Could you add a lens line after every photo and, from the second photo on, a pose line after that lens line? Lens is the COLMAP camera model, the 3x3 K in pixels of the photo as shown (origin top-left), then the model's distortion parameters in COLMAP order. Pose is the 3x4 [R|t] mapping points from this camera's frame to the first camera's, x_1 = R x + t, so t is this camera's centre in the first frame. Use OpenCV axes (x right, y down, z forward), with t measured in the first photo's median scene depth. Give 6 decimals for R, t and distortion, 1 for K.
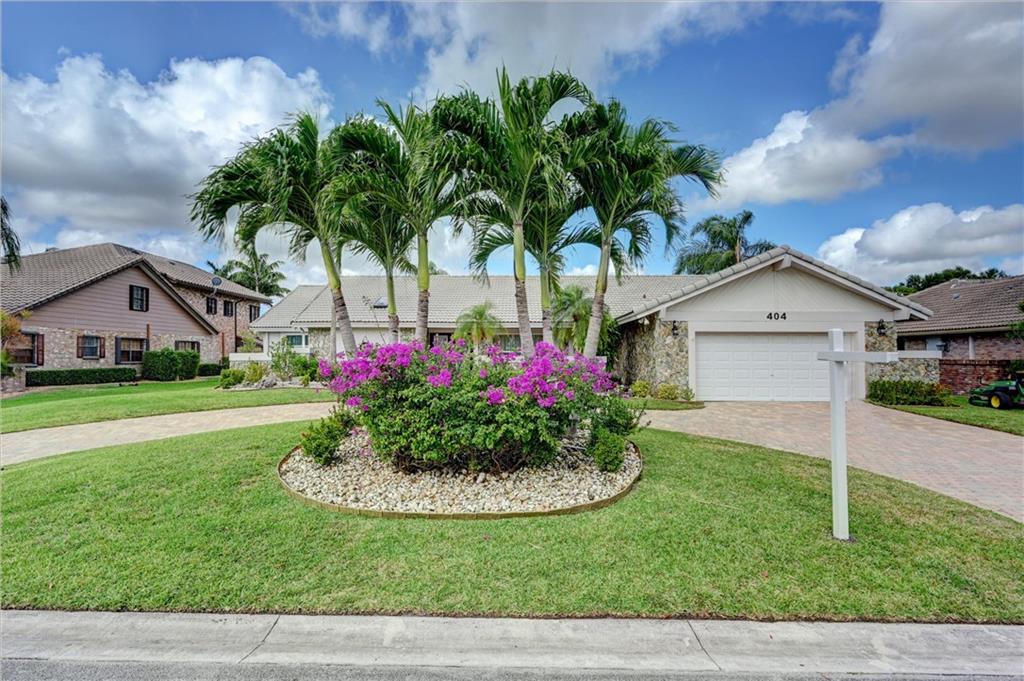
lens RADIAL K [[533.7, 0, 512.6], [0, 533.7, 334.0], [0, 0, 1]] dist [-0.004780, -0.000419]
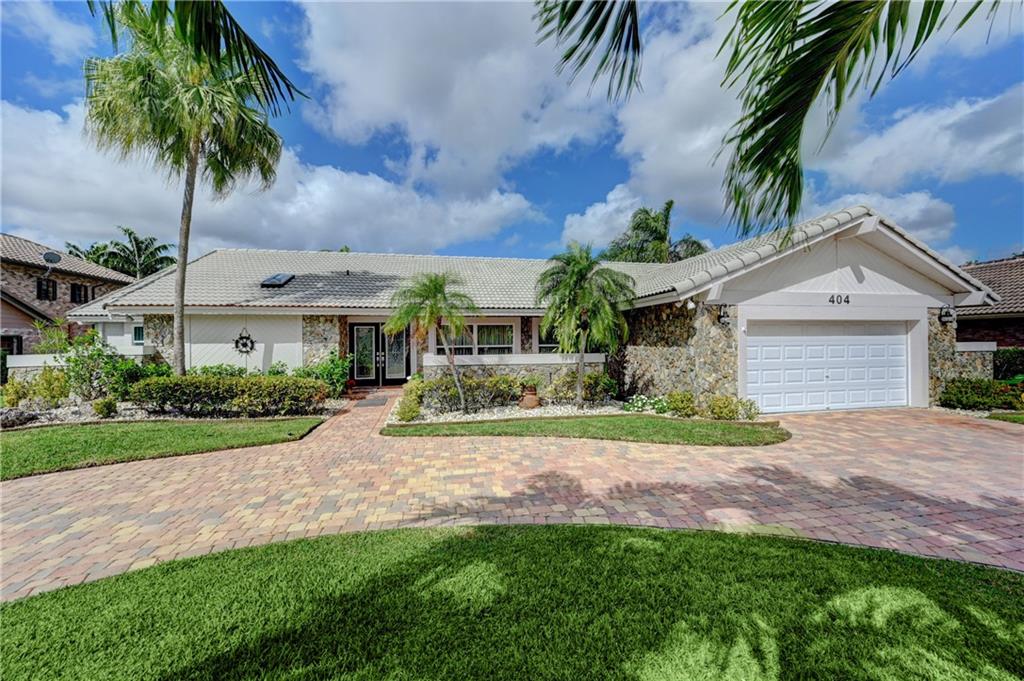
lens RADIAL K [[398.6, 0, 520.4], [0, 398.6, 340.5], [0, 0, 1]] dist [0.008544, -0.000245]
pose [[0.969944, -0.012518, 0.243004, -0.076881], [0.003168, 0.999241, 0.038833, 0.001416], [-0.243306, -0.036896, 0.969248, 0.496244]]
